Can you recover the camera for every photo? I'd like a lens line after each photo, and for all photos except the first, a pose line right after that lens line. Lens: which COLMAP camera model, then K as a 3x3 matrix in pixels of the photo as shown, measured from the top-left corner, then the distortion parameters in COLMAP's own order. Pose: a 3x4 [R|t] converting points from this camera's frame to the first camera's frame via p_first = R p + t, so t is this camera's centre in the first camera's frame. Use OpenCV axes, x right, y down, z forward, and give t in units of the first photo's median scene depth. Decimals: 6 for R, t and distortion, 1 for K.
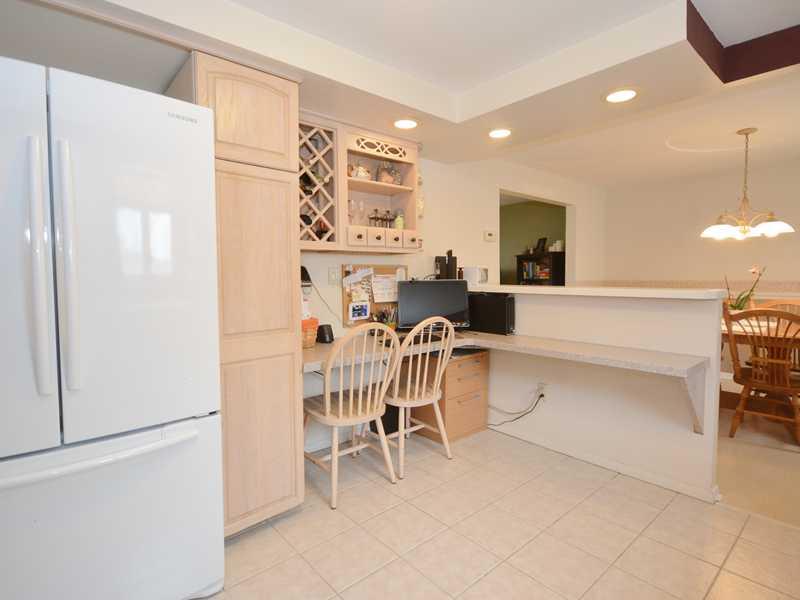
lens RADIAL K [[406.3, 0, 398.7], [0, 406.3, 295.4], [0, 0, 1]] dist [0.002713, 0.000655]
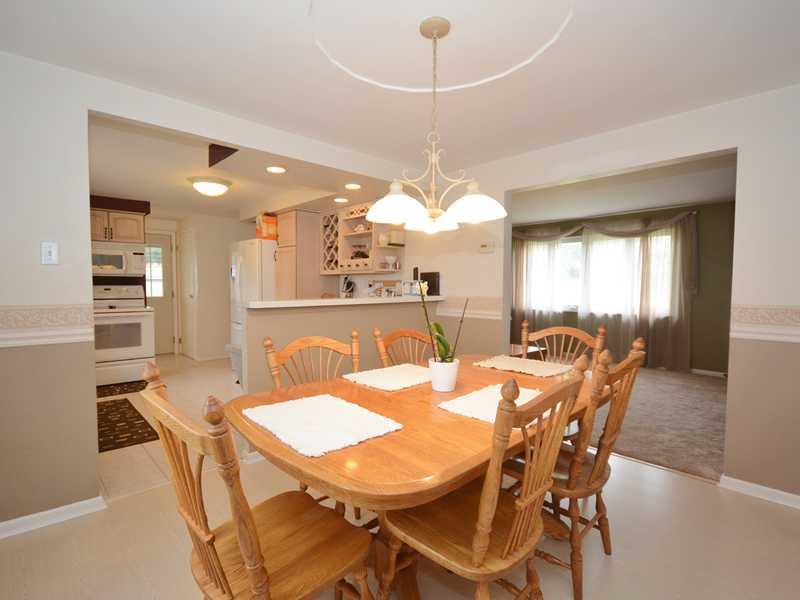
lens RADIAL K [[406.4, 0, 395.0], [0, 406.4, 304.6], [0, 0, 1]] dist [0.001934, 0.000486]
pose [[0.071834, 0.056052, -0.995840, 1.710720], [-0.050434, 0.997347, 0.052499, -0.075842], [0.996141, 0.046453, 0.074470, 1.064781]]
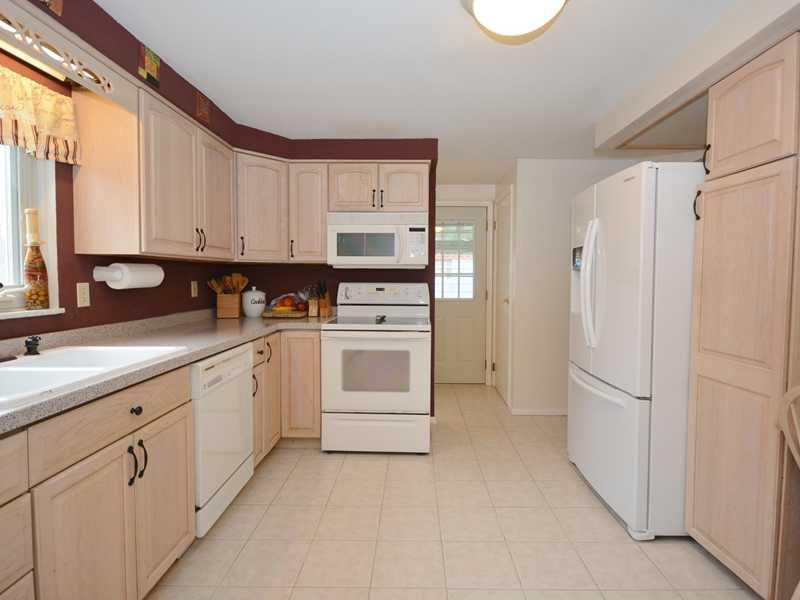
lens RADIAL K [[416.8, 0, 415.5], [0, 416.8, 293.8], [0, 0, 1]] dist [-0.001317, 0.000142]
pose [[-0.629651, 0.033891, -0.776138, 0.560040], [-0.038856, 0.996424, 0.075032, -0.062338], [0.775906, 0.077402, -0.626083, 0.706475]]
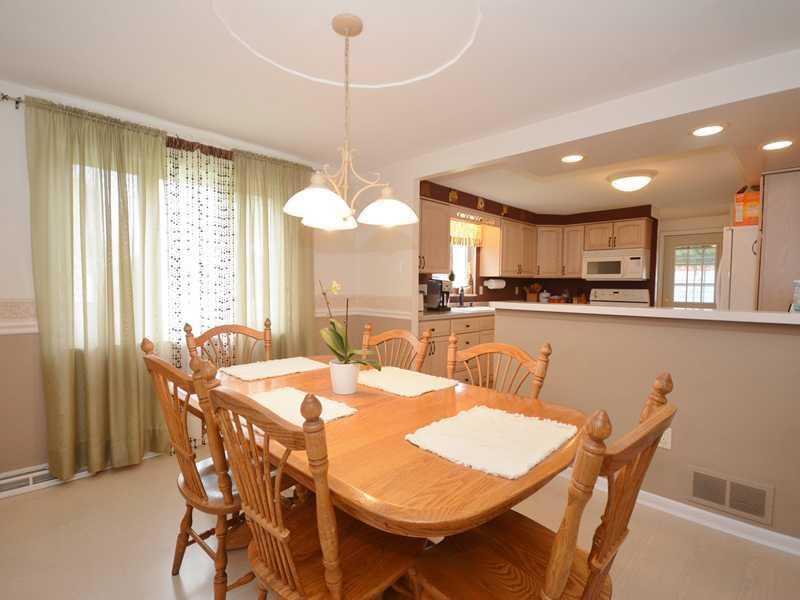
lens RADIAL K [[406.4, 0, 395.0], [0, 406.4, 304.6], [0, 0, 1]] dist [0.001934, 0.000486]
pose [[-0.994831, -0.001202, -0.101540, 1.026263], [-0.010779, 0.995530, 0.093824, -0.102978], [0.100974, 0.094433, -0.990397, 1.859823]]
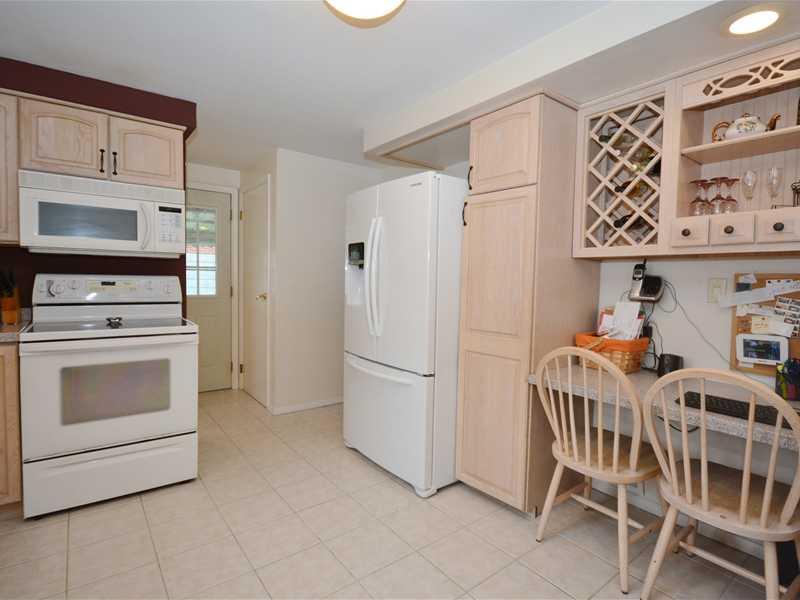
lens RADIAL K [[410.1, 0, 400.0], [0, 410.1, 300.0], [0, 0, 1]] dist [0.001738, -0.000302]
pose [[-0.021752, 0.056433, -0.998169, 0.577567], [-0.067322, 0.996057, 0.057781, -0.038056], [0.997494, 0.068455, -0.017867, 0.515331]]
